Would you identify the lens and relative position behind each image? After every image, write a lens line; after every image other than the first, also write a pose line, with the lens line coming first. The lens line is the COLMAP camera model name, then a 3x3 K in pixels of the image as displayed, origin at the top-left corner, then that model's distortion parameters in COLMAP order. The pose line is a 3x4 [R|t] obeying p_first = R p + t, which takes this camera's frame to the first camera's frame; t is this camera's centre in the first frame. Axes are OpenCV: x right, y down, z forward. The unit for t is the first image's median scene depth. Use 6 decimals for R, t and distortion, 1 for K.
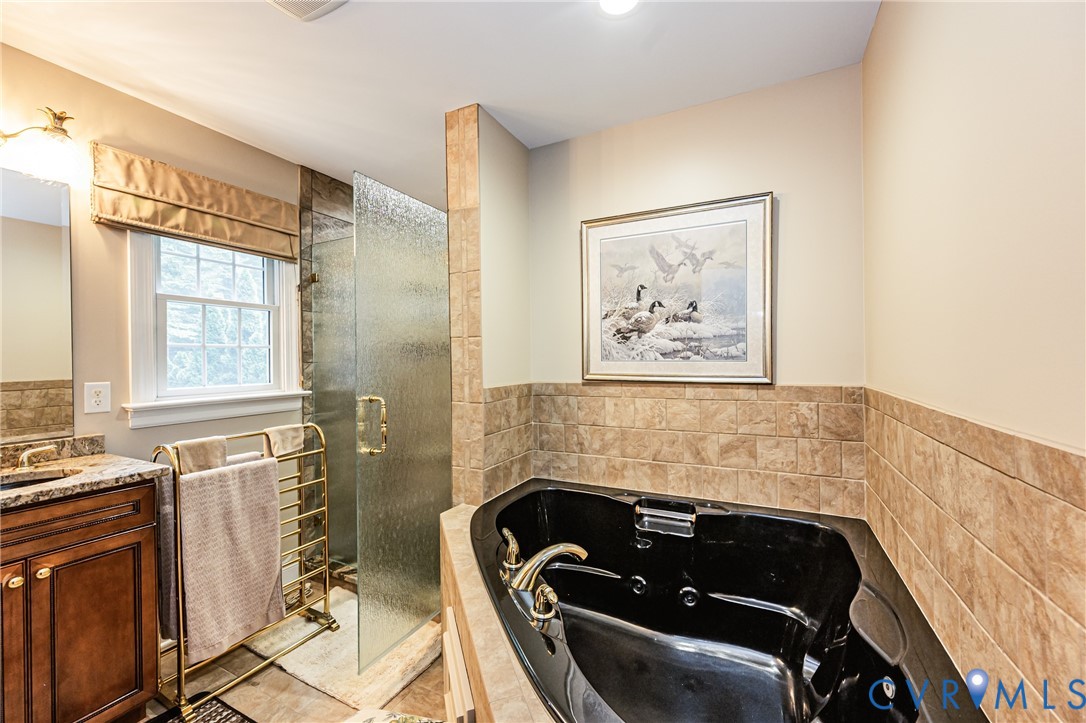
lens RADIAL K [[438.9, 0, 544.3], [0, 438.9, 359.5], [0, 0, 1]] dist [0.000022, -0.001444]
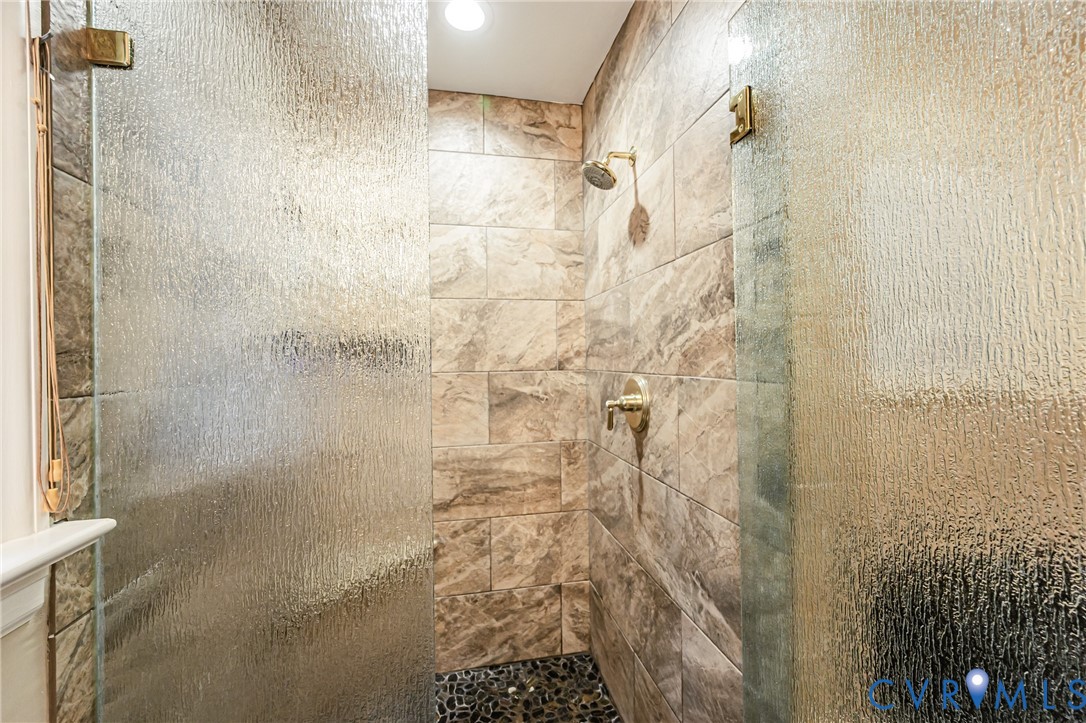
lens RADIAL K [[438.9, 0, 534.2], [0, 438.9, 357.9], [0, 0, 1]] dist [0.000022, -0.001444]
pose [[0.798571, 0.002089, 0.601897, -0.629209], [0.007350, 0.999886, -0.013222, -0.010621], [-0.601855, 0.014983, 0.798465, 0.869559]]
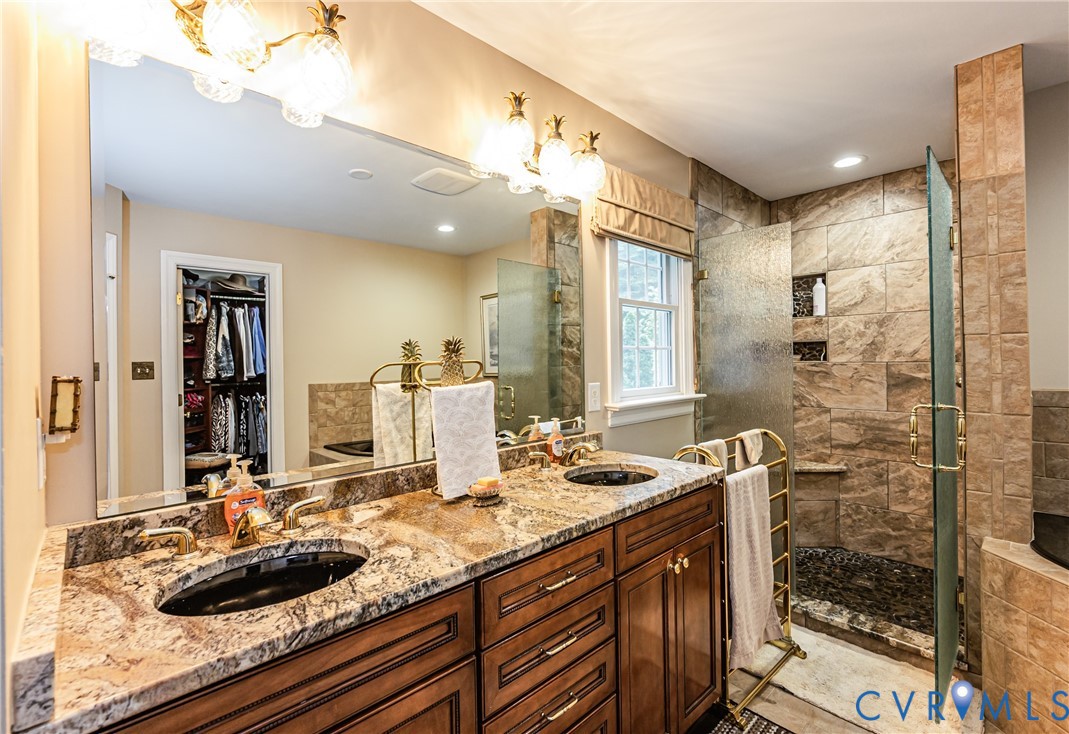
lens RADIAL K [[484.6, 0, 524.0], [0, 484.6, 359.5], [0, 0, 1]] dist [0.001280, -0.000078]
pose [[0.937478, -0.002204, -0.348039, -0.684105], [0.002034, 0.999998, -0.000854, -0.004051], [0.348040, 0.000093, 0.937480, -0.151737]]
